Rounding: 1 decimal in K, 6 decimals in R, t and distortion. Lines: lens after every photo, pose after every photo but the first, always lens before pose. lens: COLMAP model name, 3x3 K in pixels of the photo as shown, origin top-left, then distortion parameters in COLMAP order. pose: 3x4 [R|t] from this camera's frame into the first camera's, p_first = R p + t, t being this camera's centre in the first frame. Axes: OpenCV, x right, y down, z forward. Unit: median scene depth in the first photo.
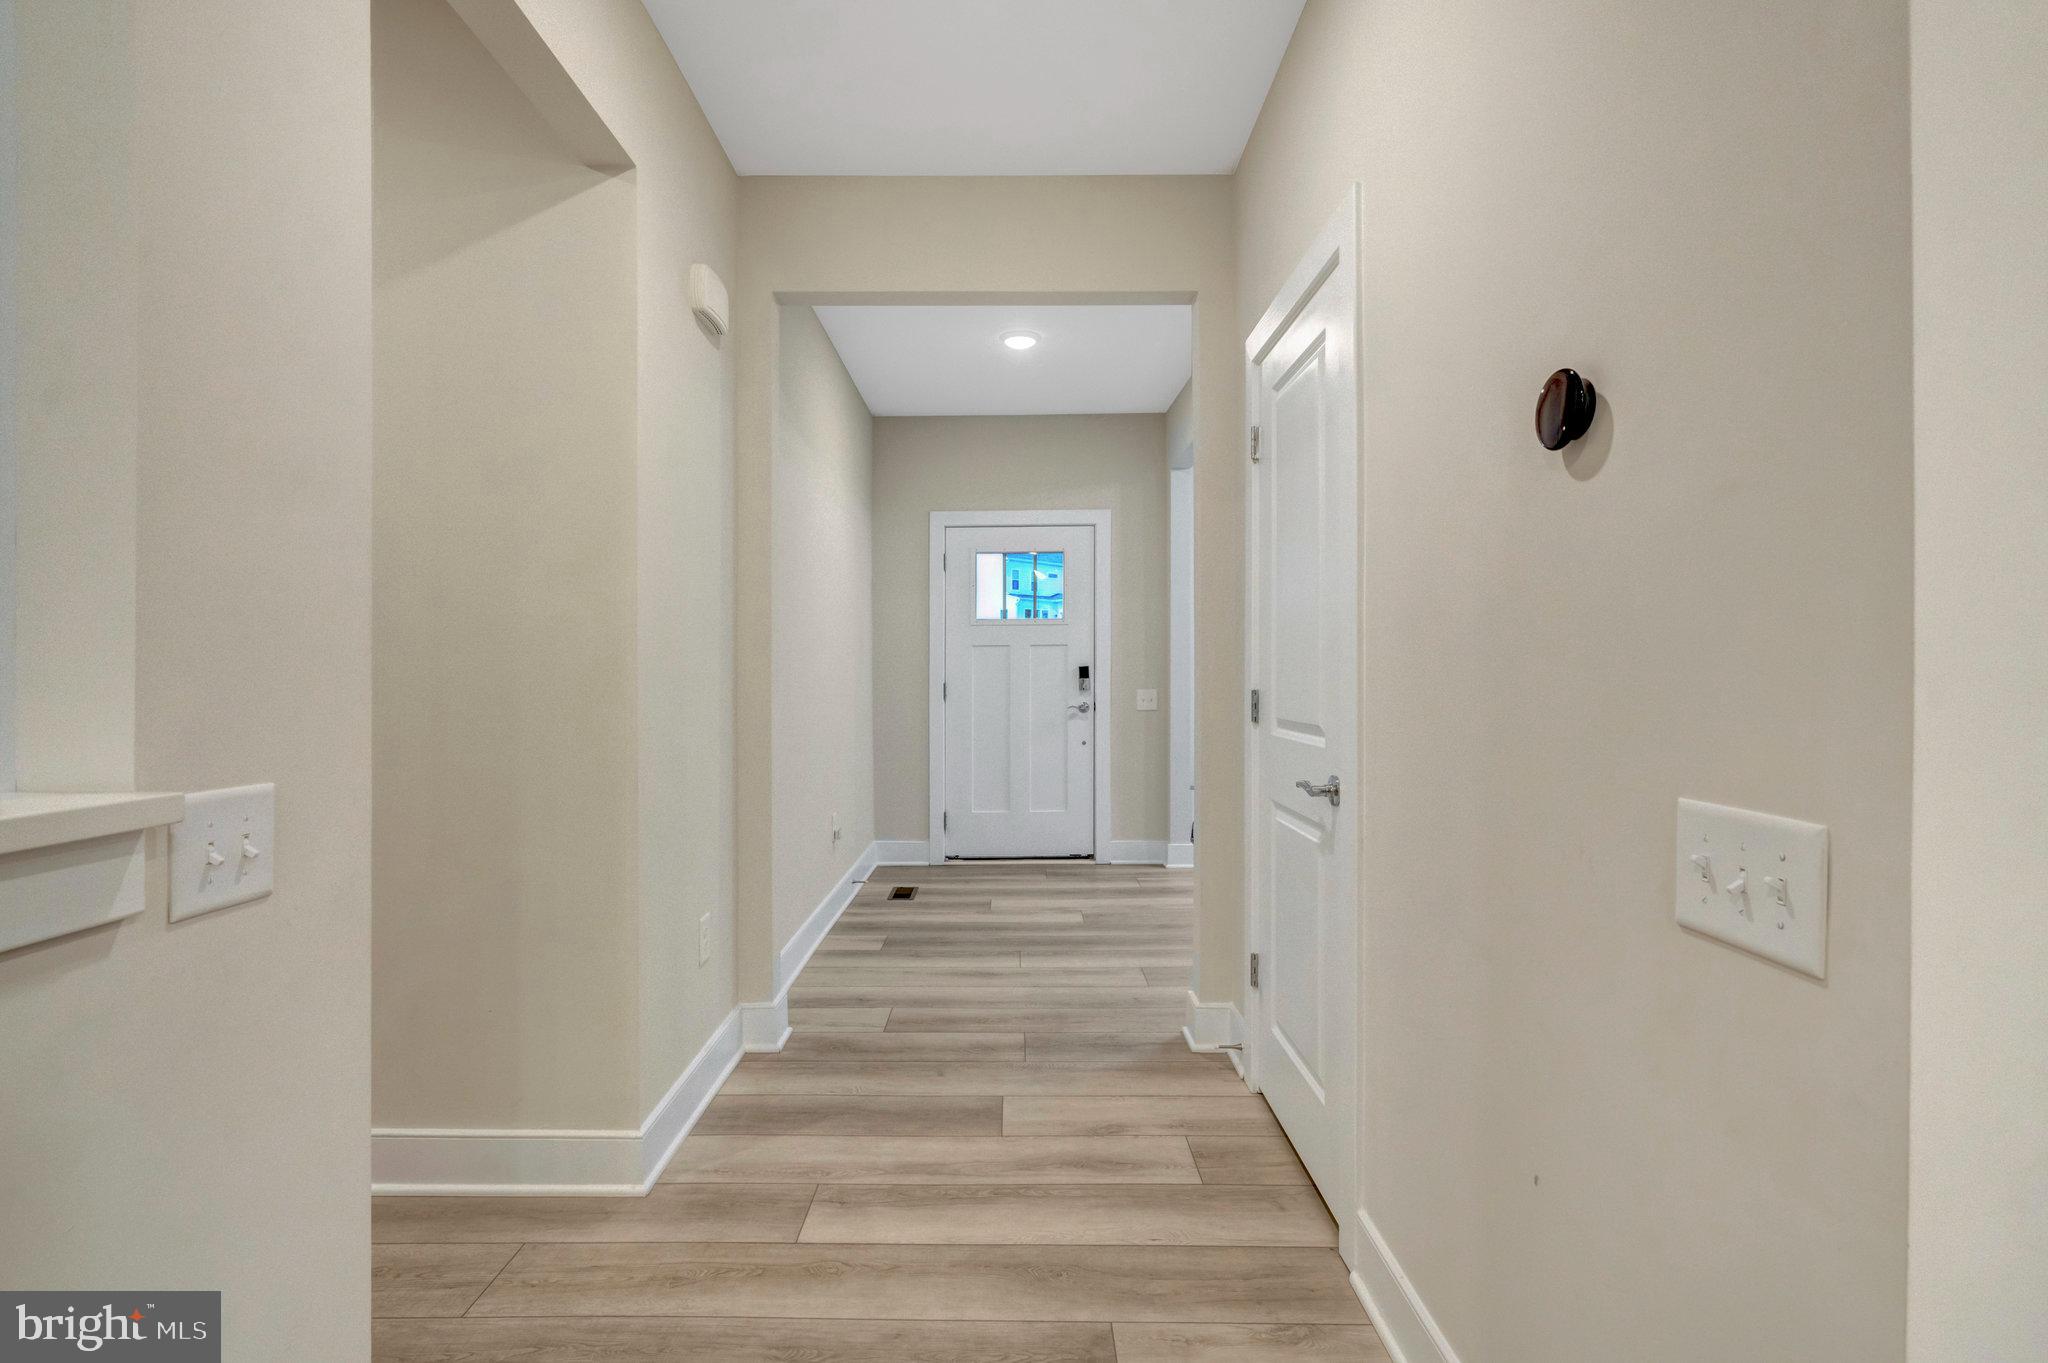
lens RADIAL K [[952.9, 0, 1024.0], [0, 952.9, 681.5], [0, 0, 1]] dist [-0.010024, 0.000954]
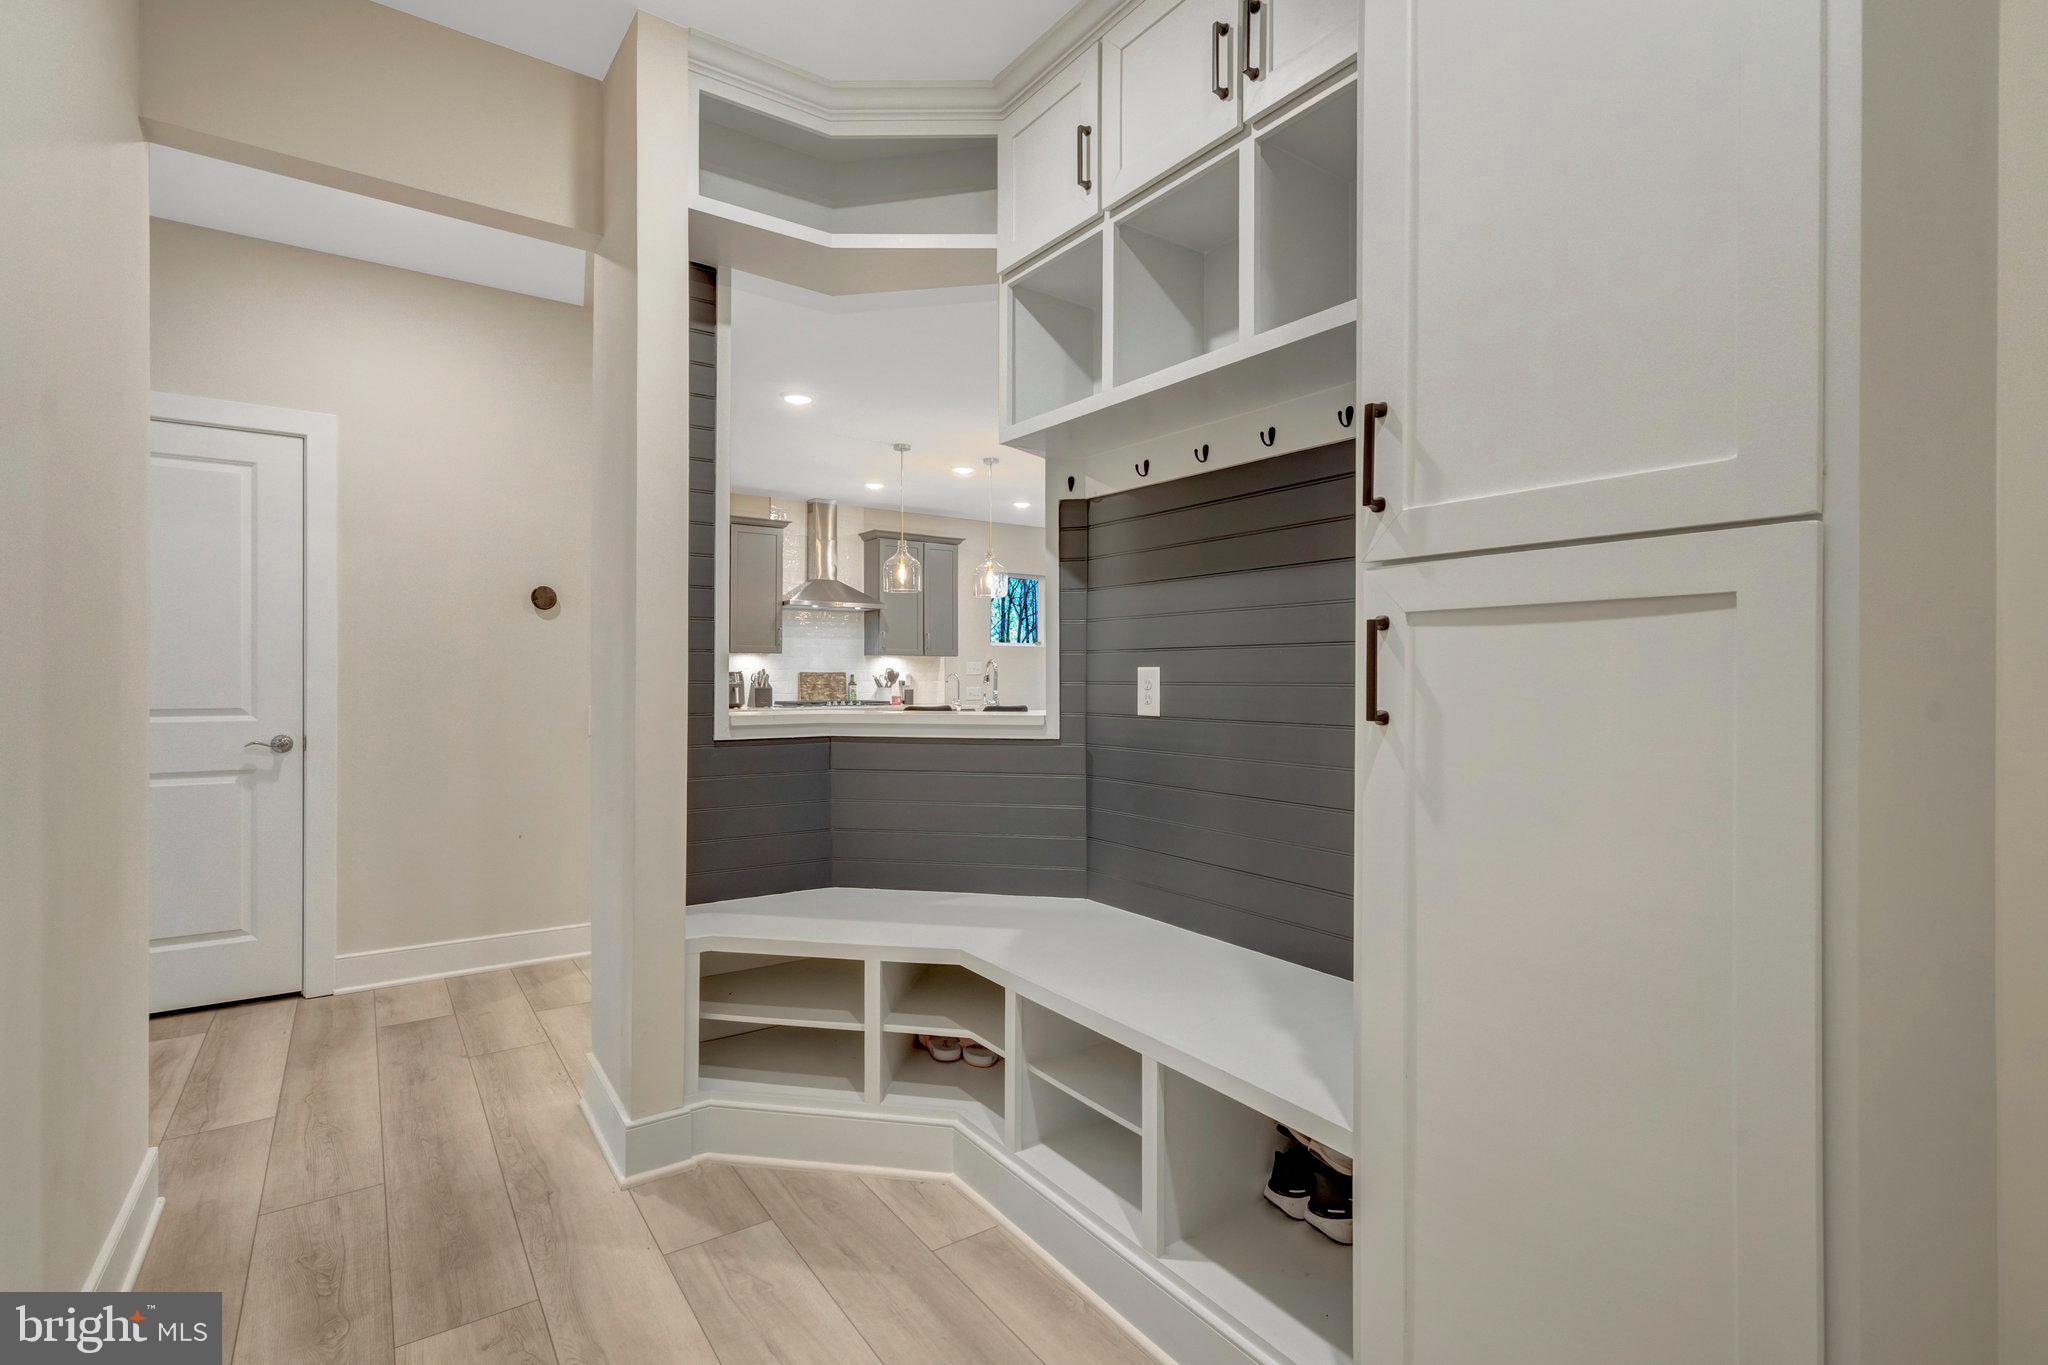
lens RADIAL K [[952.9, 0, 1024.0], [0, 952.9, 682.5], [0, 0, 1]] dist [-0.010024, 0.000954]
pose [[-0.579154, -0.008247, 0.815177, -1.937386], [0.005369, 0.999889, 0.013930, -0.014177], [-0.815201, 0.012445, -0.579045, 0.935438]]
